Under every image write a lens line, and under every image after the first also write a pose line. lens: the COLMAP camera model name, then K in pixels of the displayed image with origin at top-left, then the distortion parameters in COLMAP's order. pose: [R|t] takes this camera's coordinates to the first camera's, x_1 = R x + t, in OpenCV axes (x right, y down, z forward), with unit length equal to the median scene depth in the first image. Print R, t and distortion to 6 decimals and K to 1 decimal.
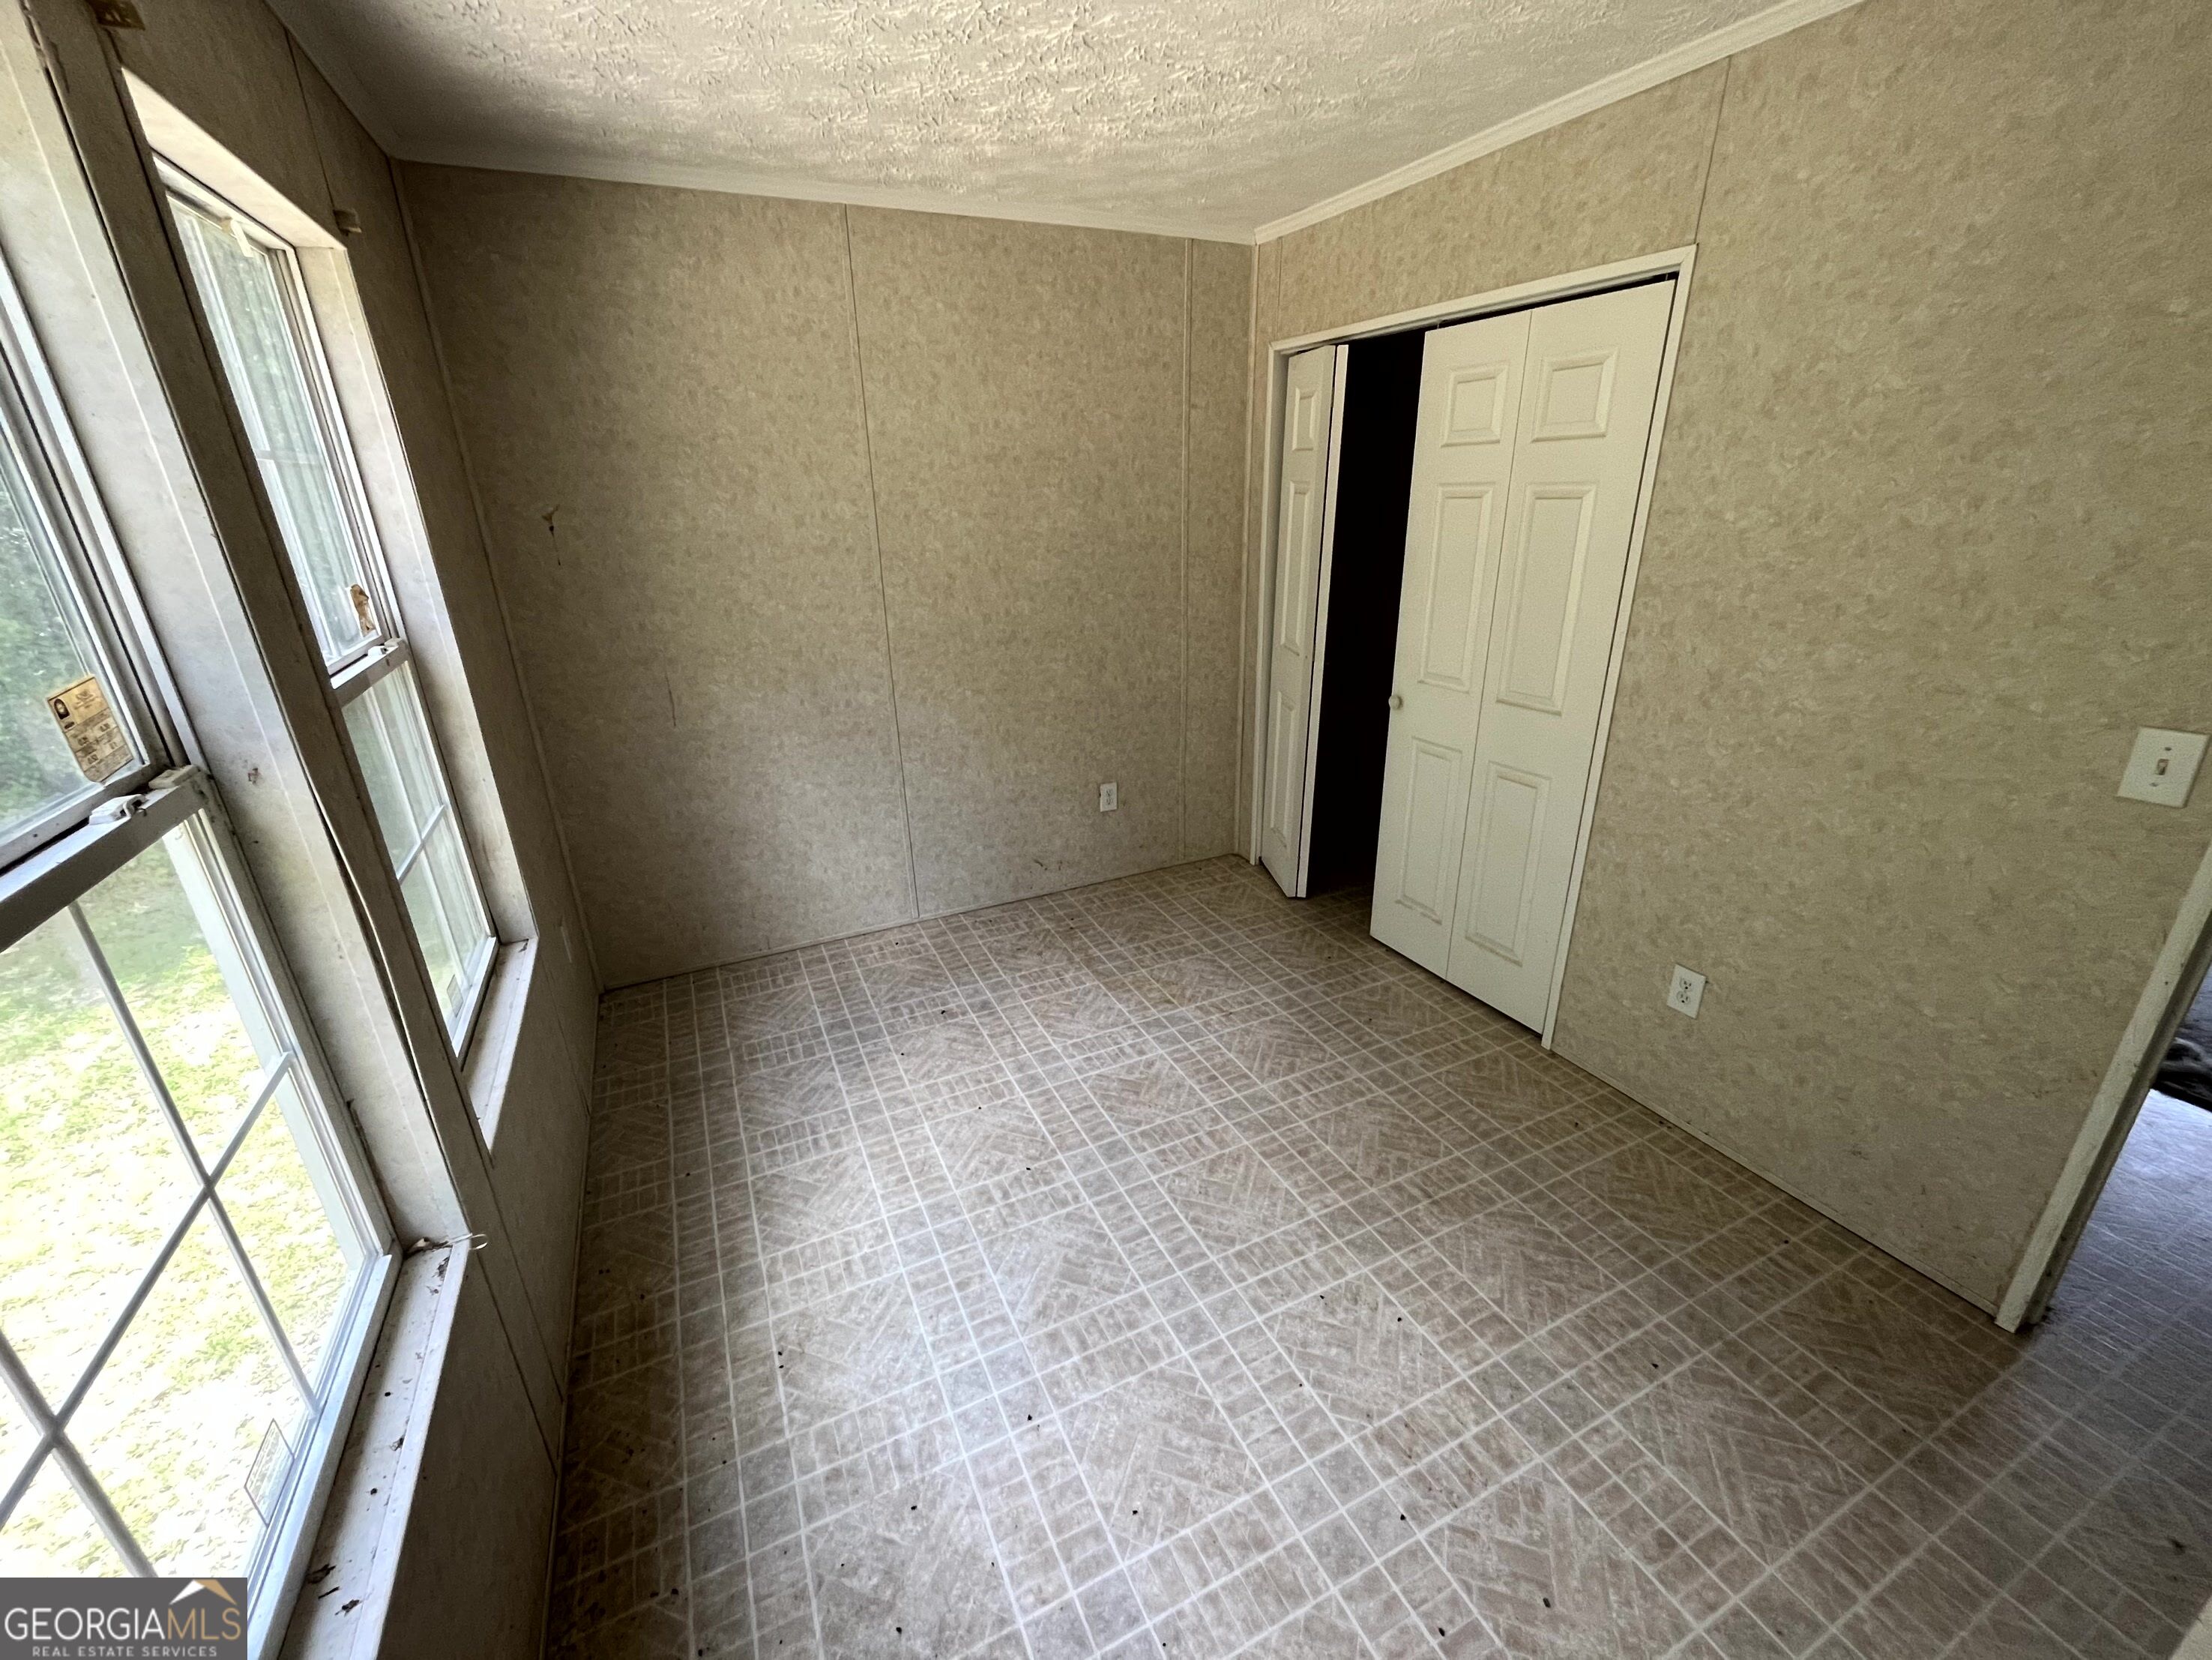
lens RADIAL K [[896.3, 0, 1098.3], [0, 896.3, 826.1], [0, 0, 1]] dist [-0.001614, -0.000477]
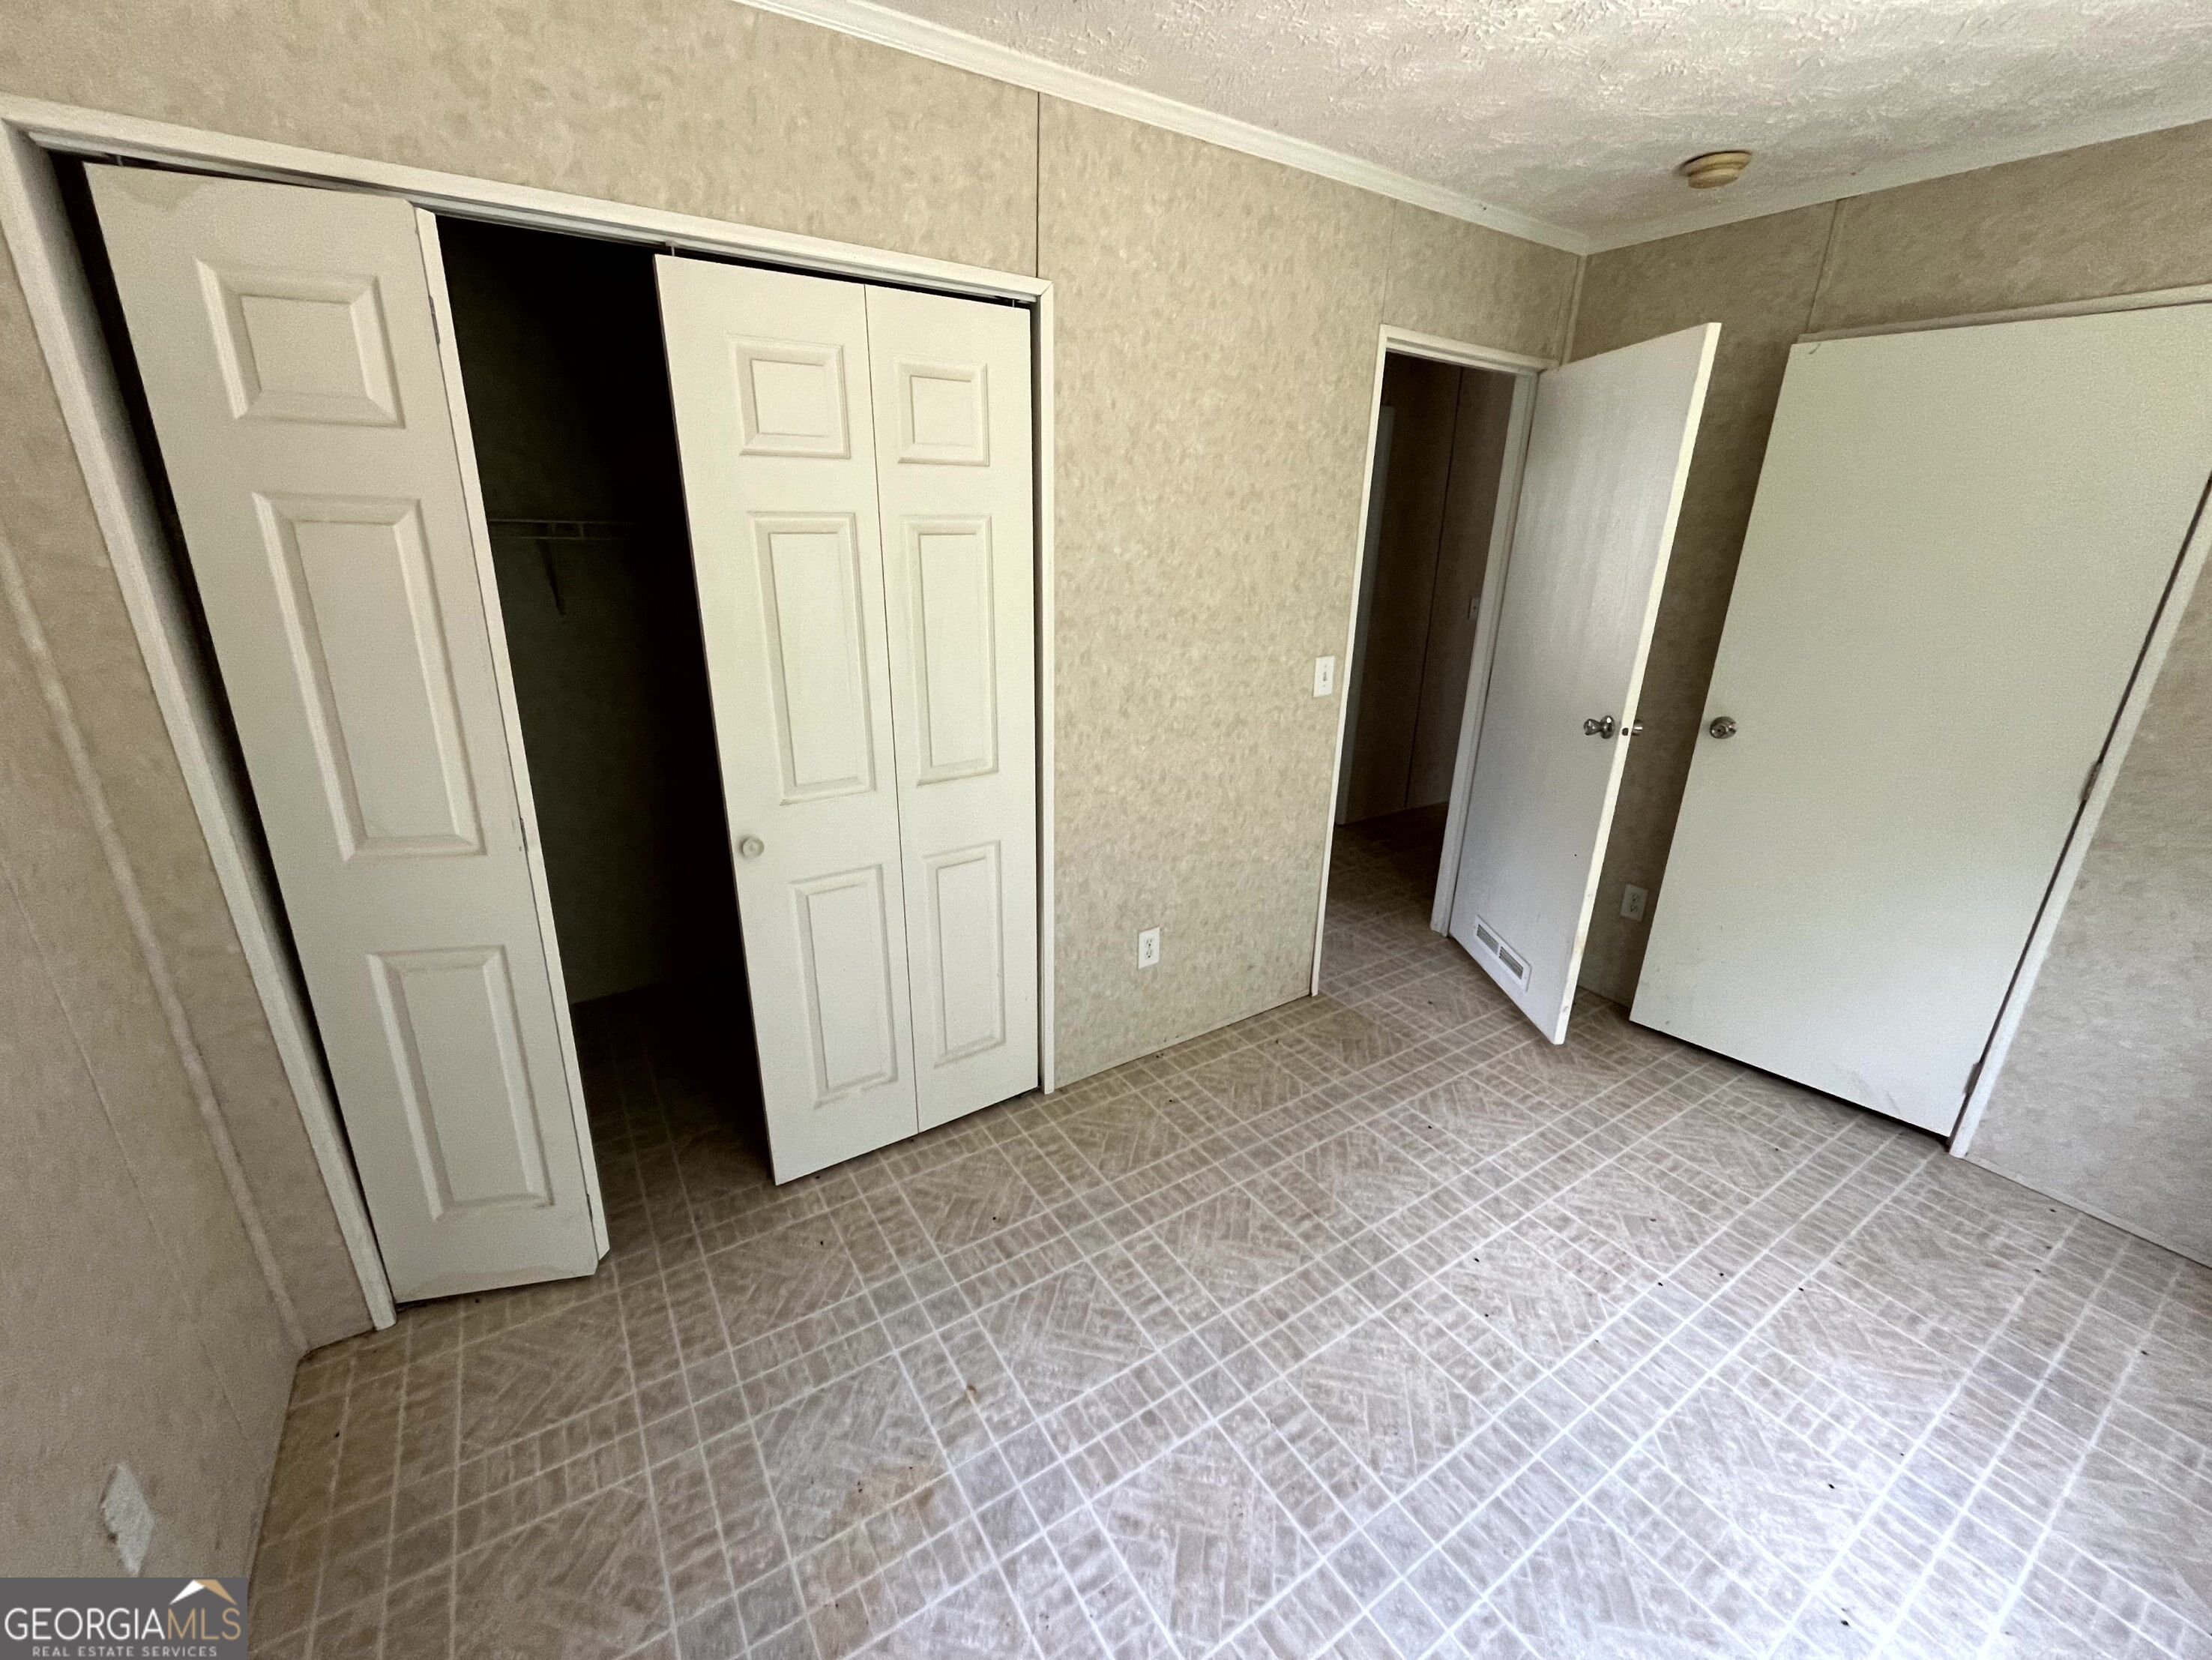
lens RADIAL K [[896.3, 0, 1098.3], [0, 896.3, 826.1], [0, 0, 1]] dist [-0.001614, -0.000477]
pose [[-0.130265, -0.308604, 0.942228, -0.406457], [0.336812, 0.880038, 0.334801, -0.382854], [-0.932517, 0.360966, -0.010697, 1.041701]]
